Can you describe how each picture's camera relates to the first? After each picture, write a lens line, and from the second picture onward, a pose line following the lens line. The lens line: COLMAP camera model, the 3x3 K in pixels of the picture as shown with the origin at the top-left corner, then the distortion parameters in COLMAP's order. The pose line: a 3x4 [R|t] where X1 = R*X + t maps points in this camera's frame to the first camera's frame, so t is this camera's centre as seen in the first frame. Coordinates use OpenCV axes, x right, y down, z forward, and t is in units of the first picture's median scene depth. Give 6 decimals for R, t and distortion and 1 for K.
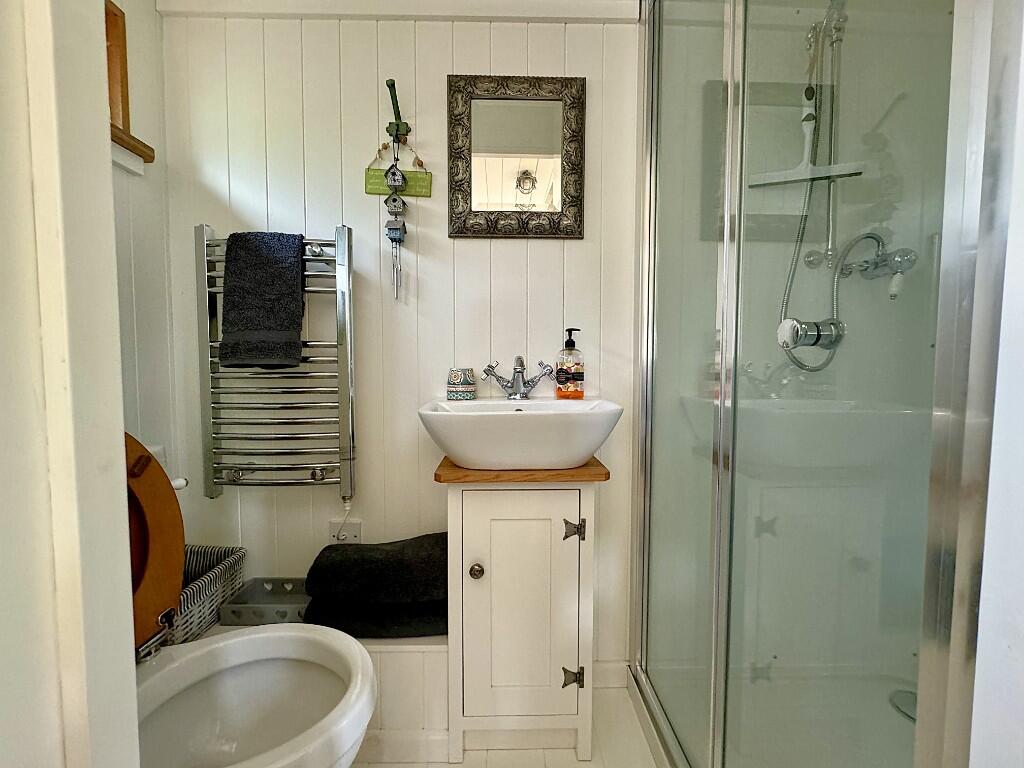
lens RADIAL K [[412.1, 0, 512.0], [0, 412.1, 384.0], [0, 0, 1]] dist [0.000879, 0.000041]
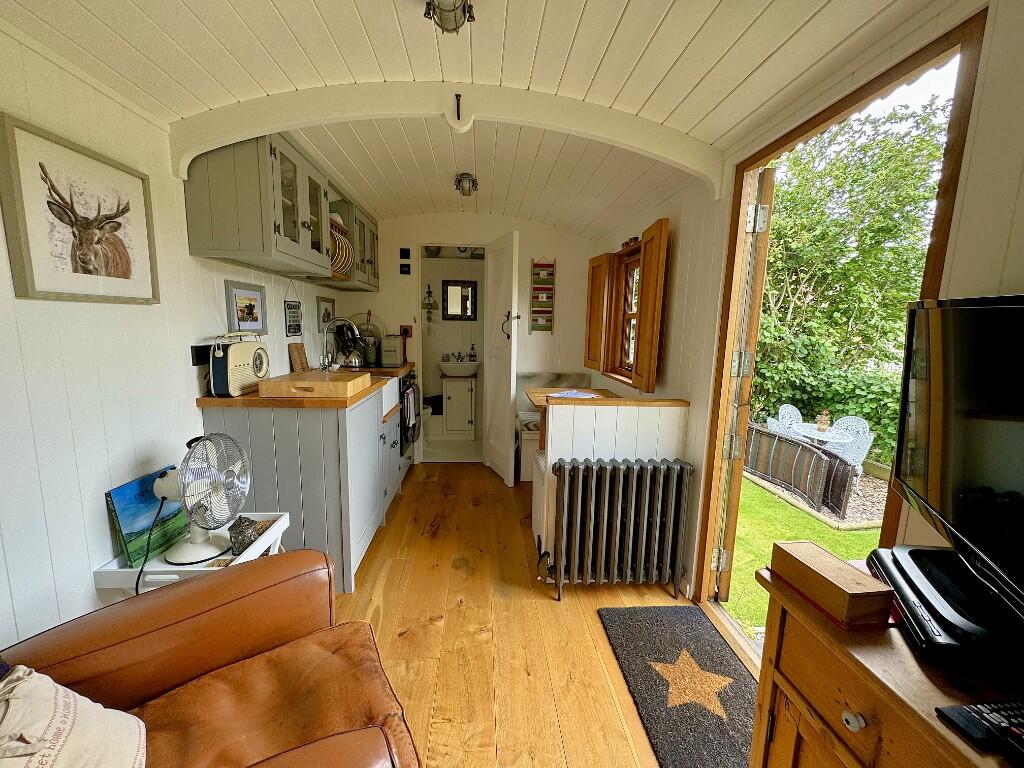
lens RADIAL K [[412.1, 0, 512.0], [0, 412.1, 384.0], [0, 0, 1]] dist [0.000879, 0.000041]
pose [[0.998599, 0.012833, 0.051327, 0.320875], [-0.017620, 0.995423, 0.093931, -0.133237], [-0.049887, -0.094704, 0.994255, -3.019549]]
